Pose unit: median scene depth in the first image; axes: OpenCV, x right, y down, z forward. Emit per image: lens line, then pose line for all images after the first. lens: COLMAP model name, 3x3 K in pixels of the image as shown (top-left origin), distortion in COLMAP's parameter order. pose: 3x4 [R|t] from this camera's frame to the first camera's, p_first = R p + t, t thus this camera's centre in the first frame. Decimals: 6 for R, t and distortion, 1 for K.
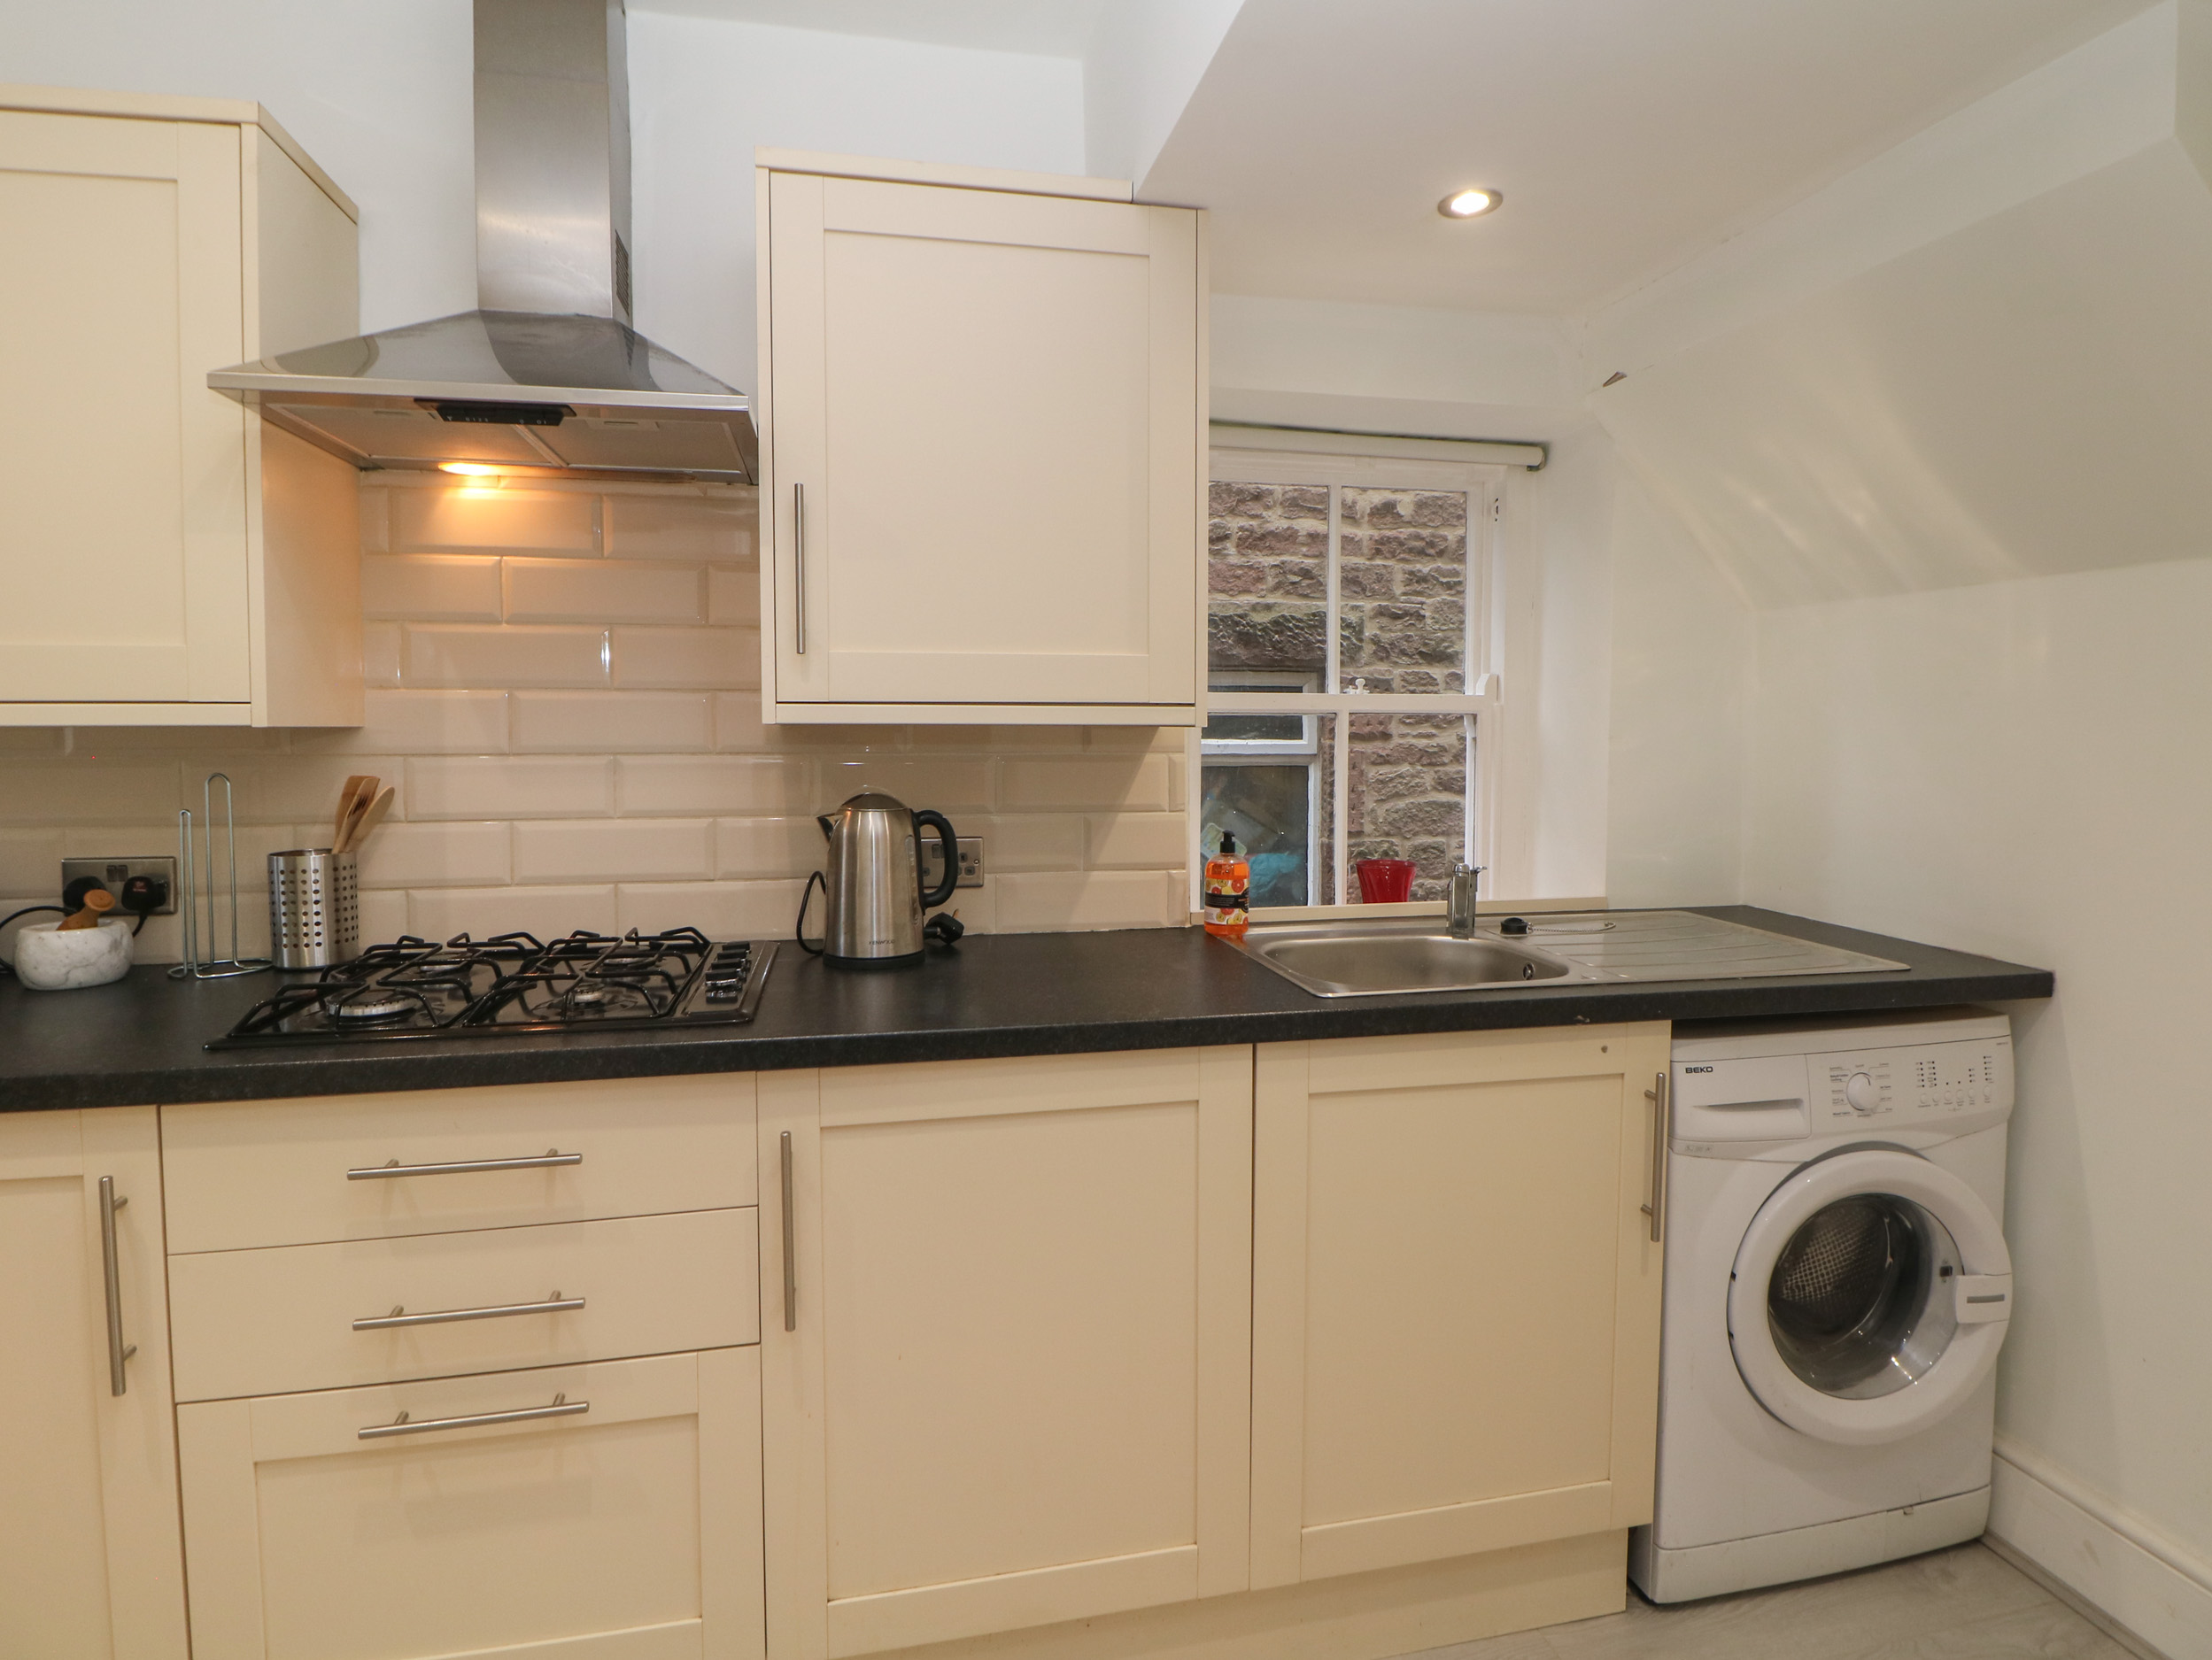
lens RADIAL K [[1152.1, 0, 1105.0], [0, 1152.1, 775.8], [0, 0, 1]] dist [0.003664, -0.016185]
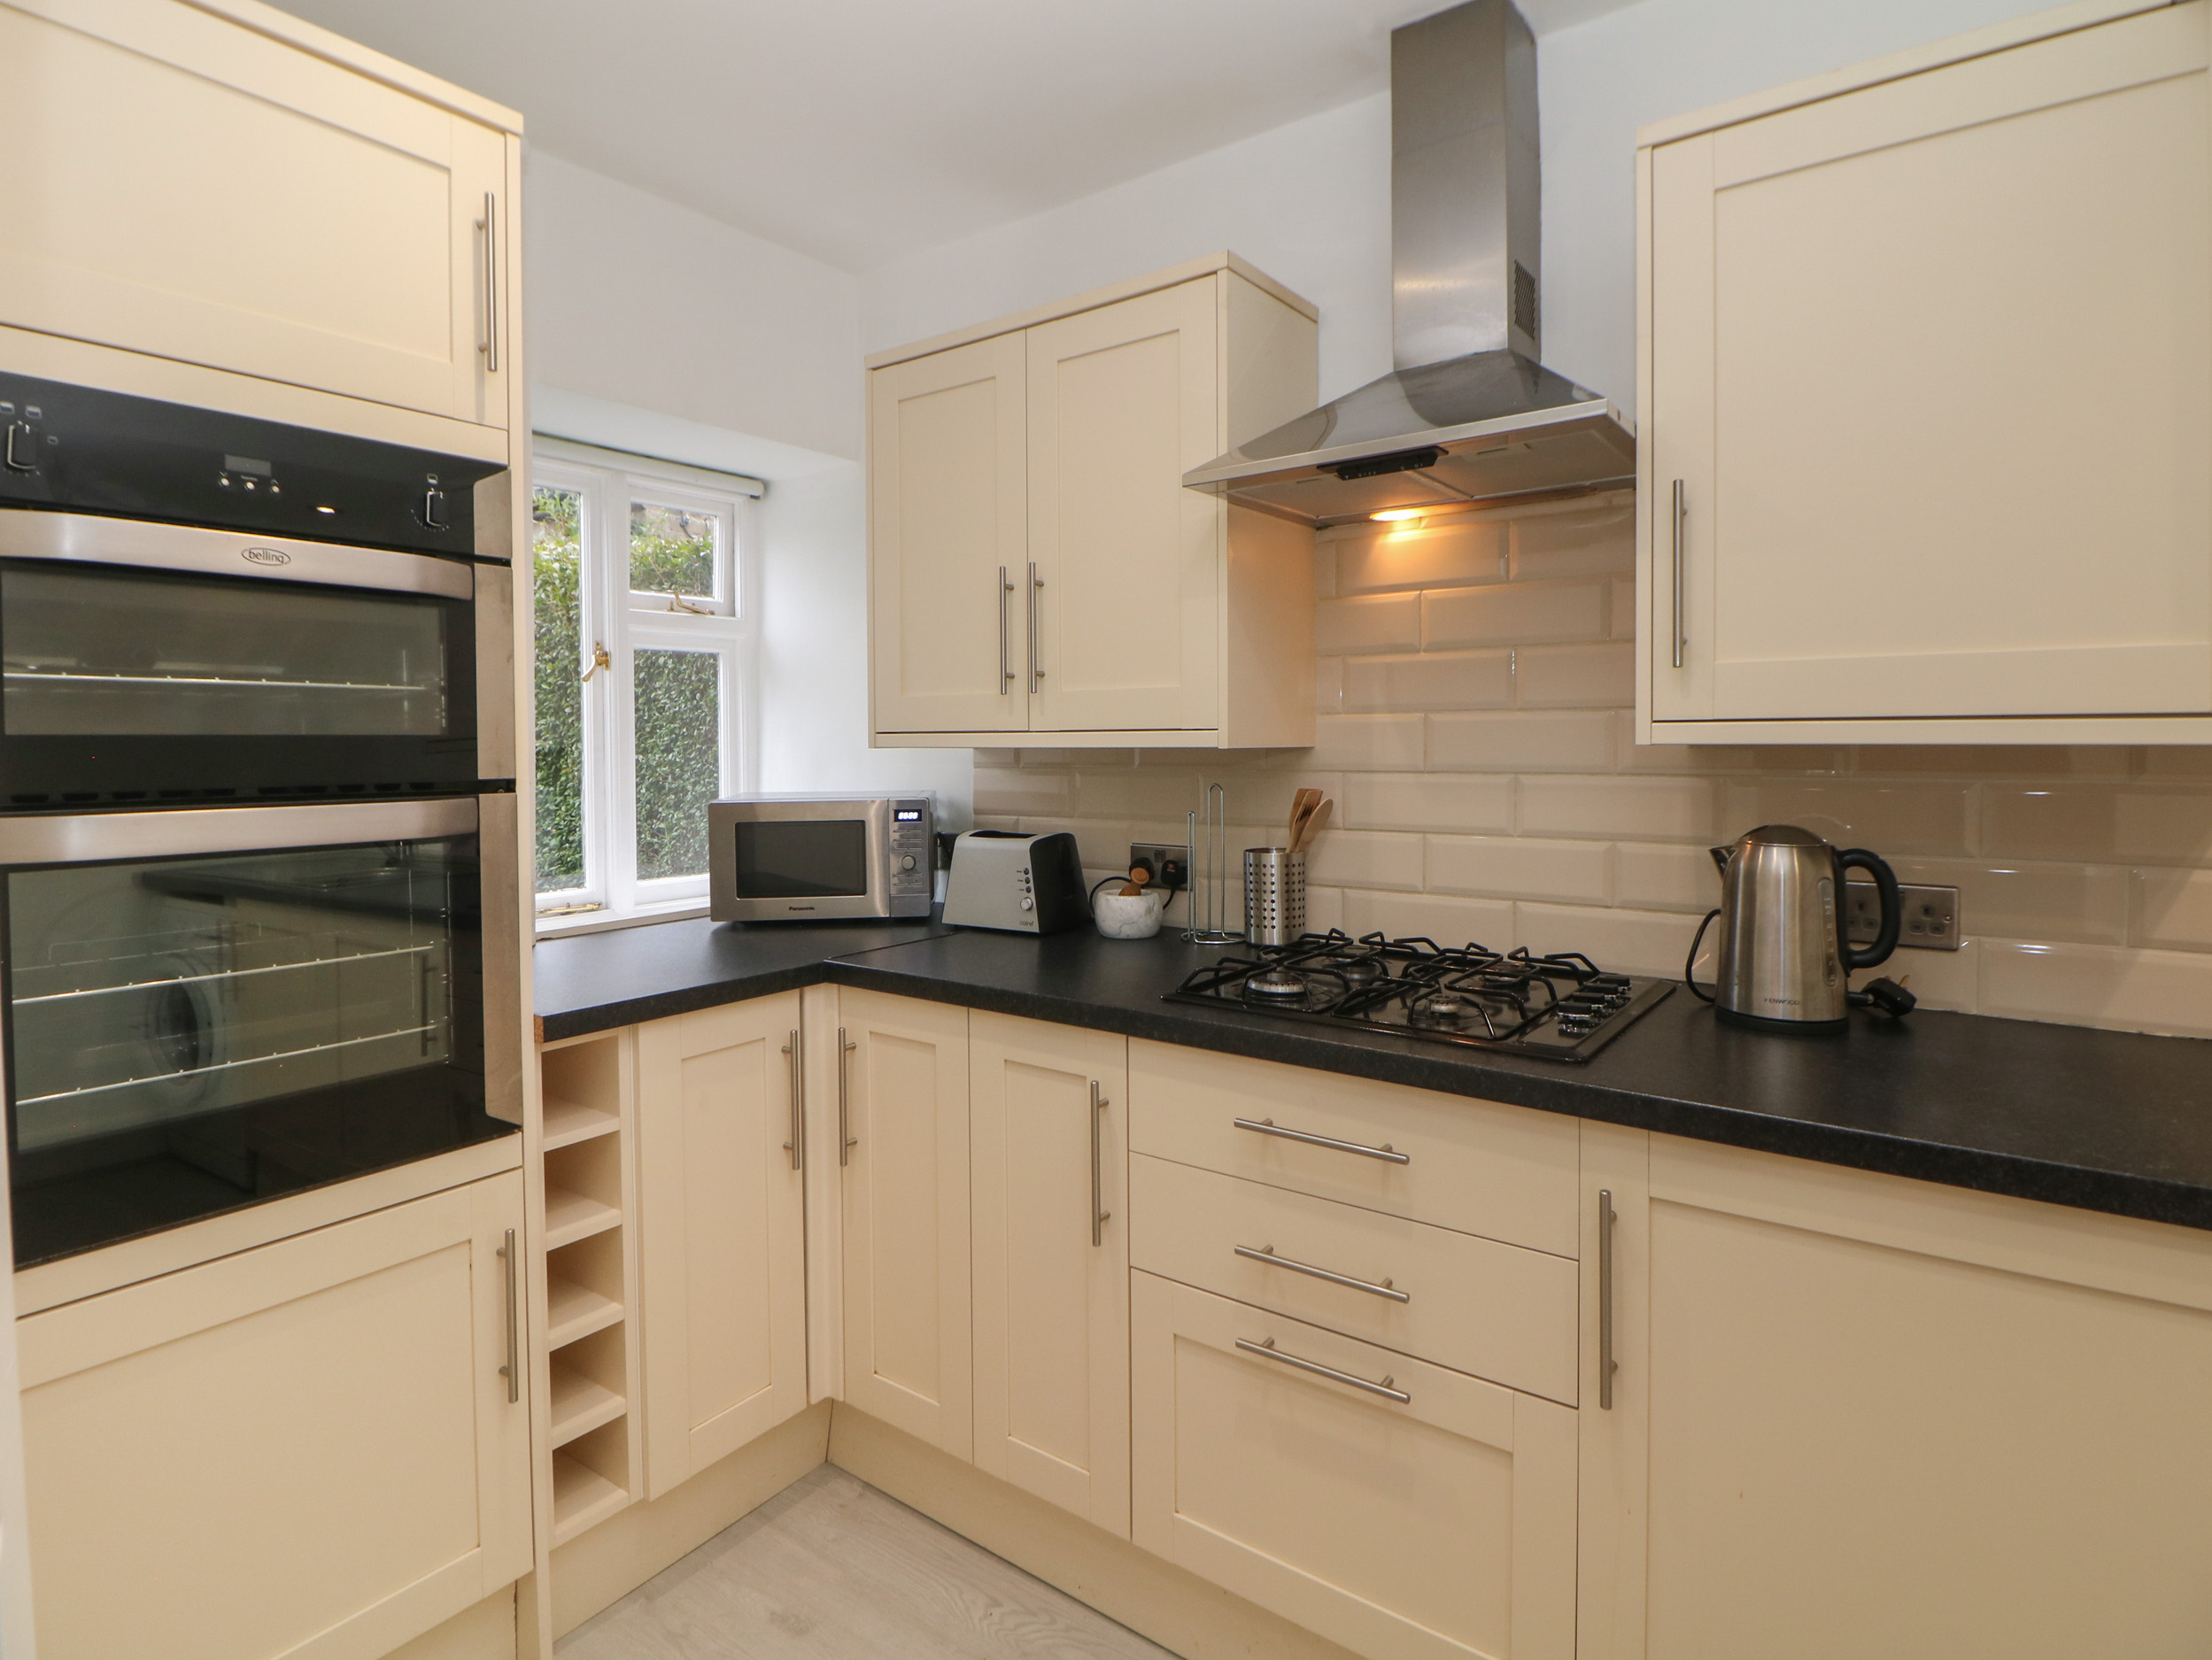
lens RADIAL K [[1152.8, 0, 1129.4], [0, 1152.8, 768.4], [0, 0, 1]] dist [-0.005408, -0.008536]
pose [[0.663974, 0.013619, -0.747631, 0.118203], [-0.025957, 0.999651, -0.004842, -0.010361], [0.747305, 0.022621, 0.664096, 0.077623]]
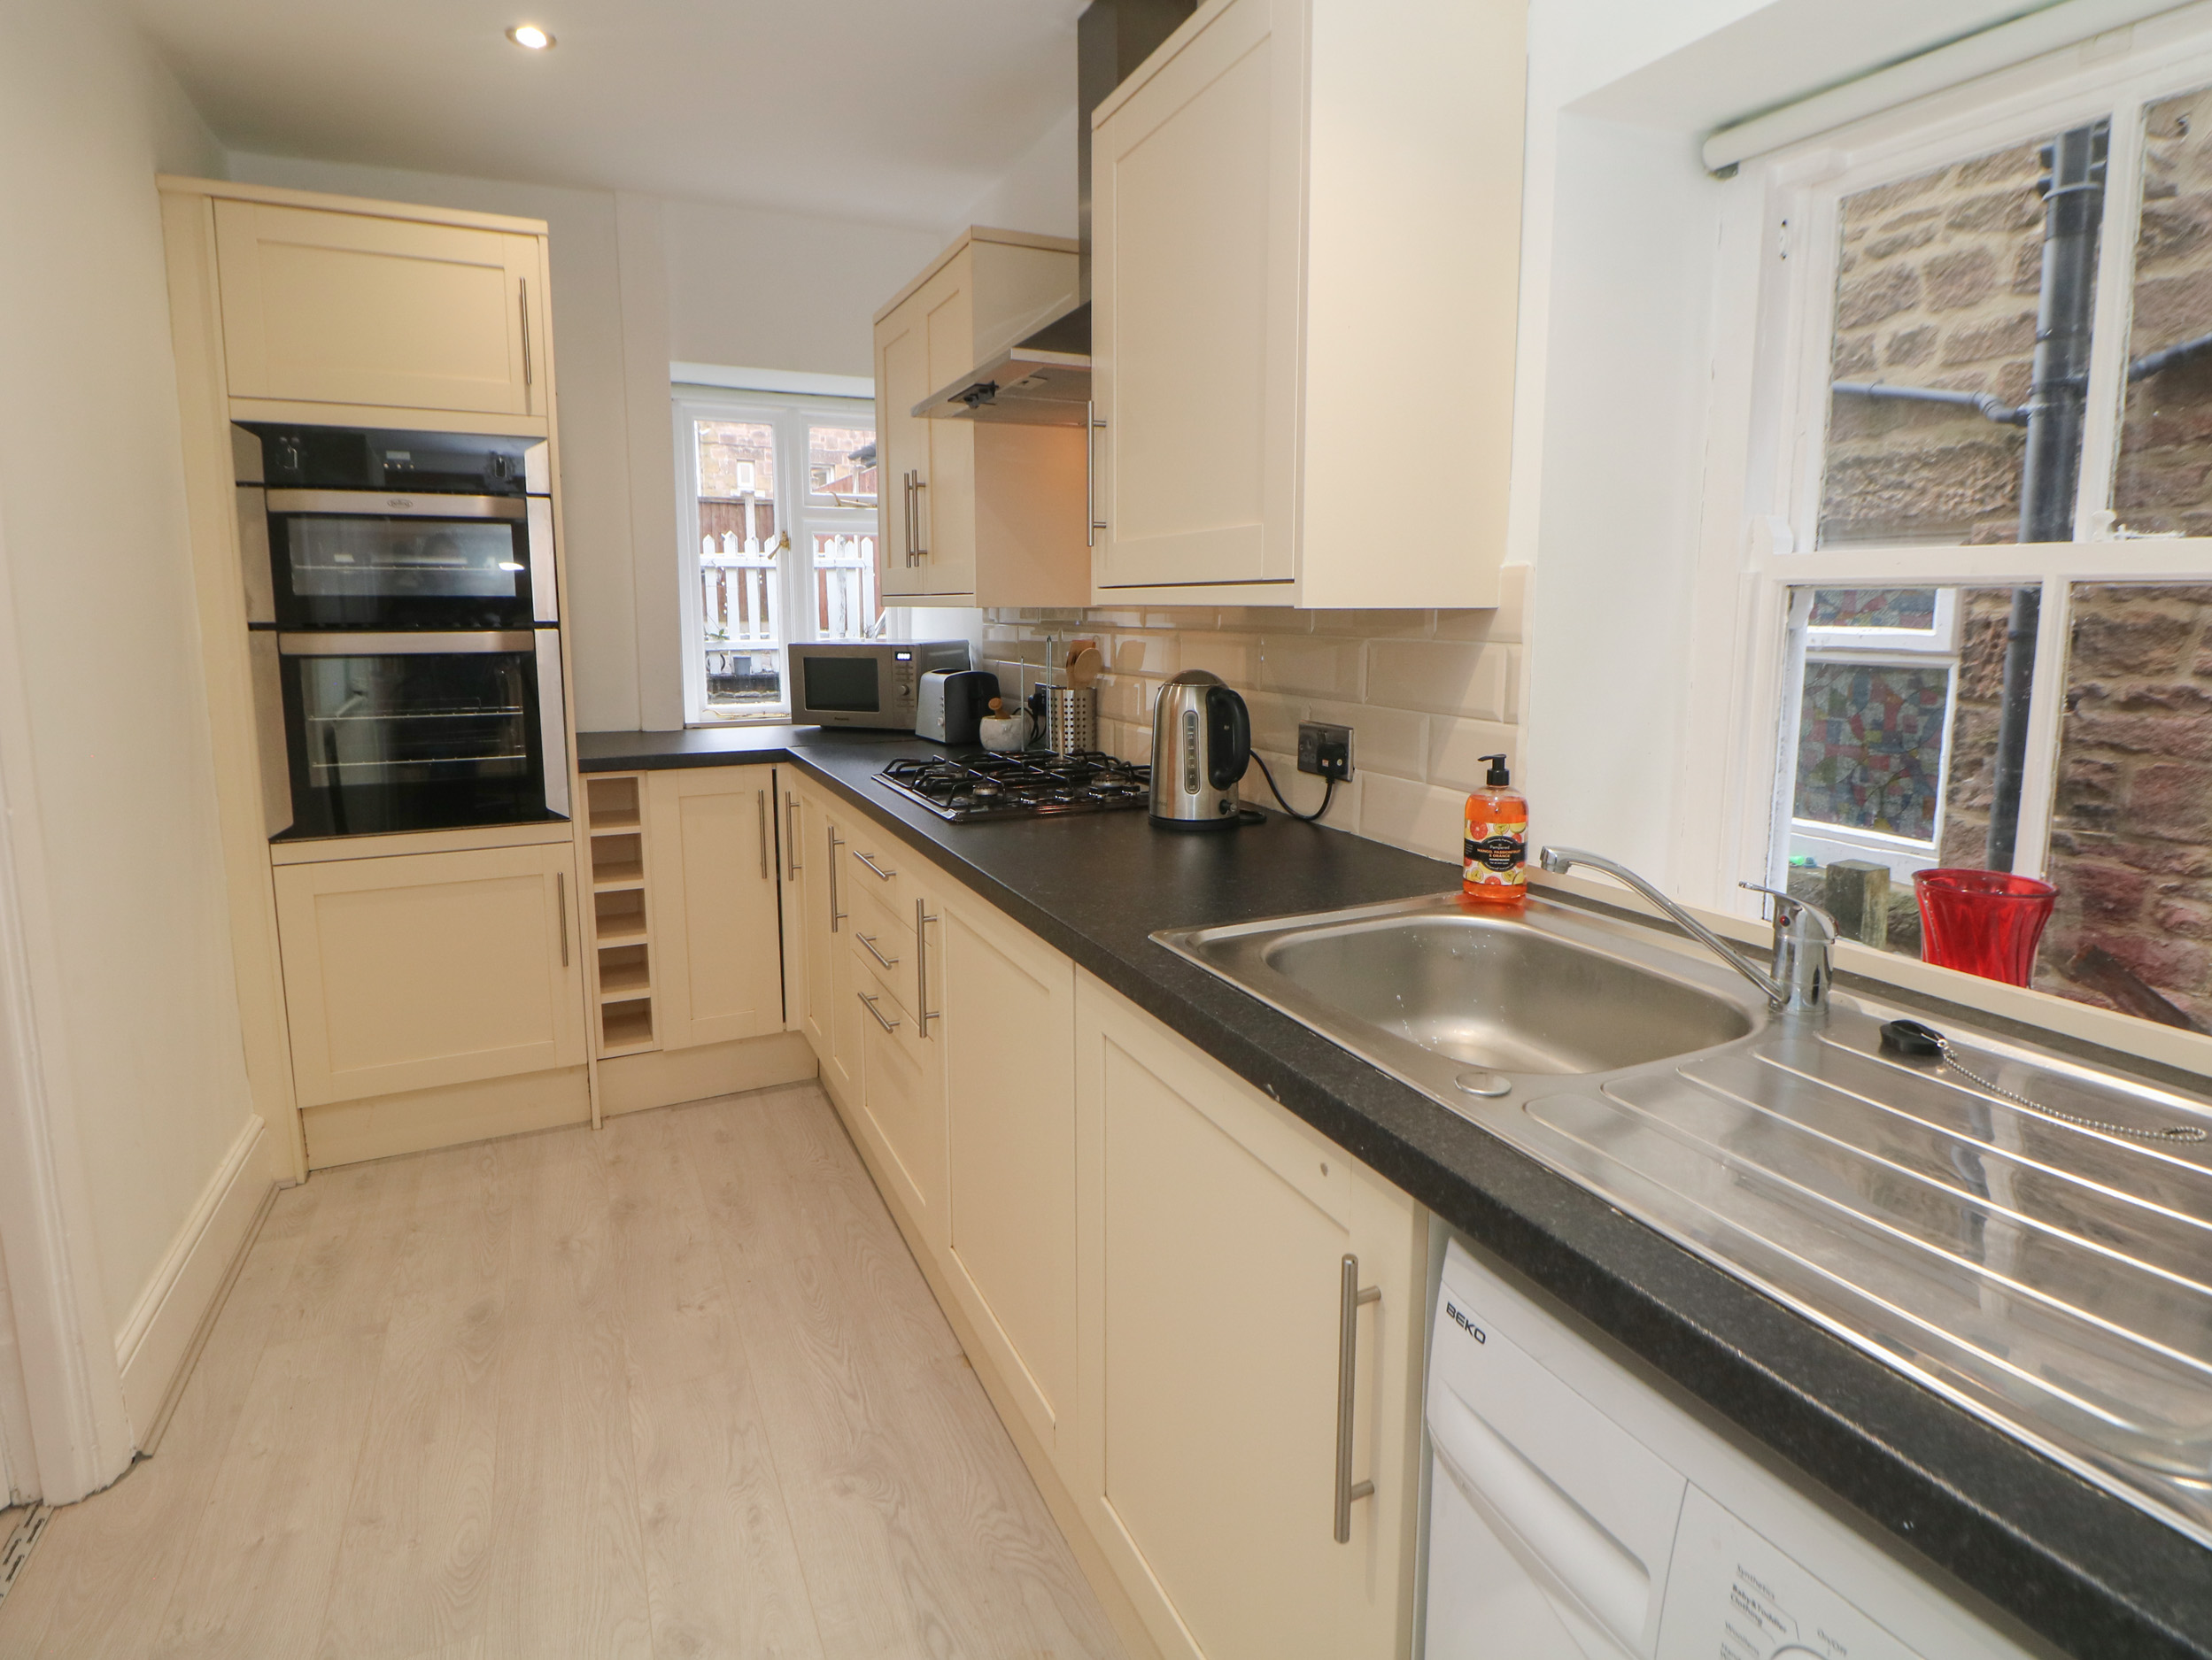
lens RADIAL K [[1152.8, 0, 1129.4], [0, 1152.8, 768.4], [0, 0, 1]] dist [-0.005408, -0.008536]
pose [[0.238507, 0.133615, -0.961905, 0.866587], [-0.041963, 0.990983, 0.127249, -0.028423], [0.970234, 0.010015, 0.241964, 0.705687]]
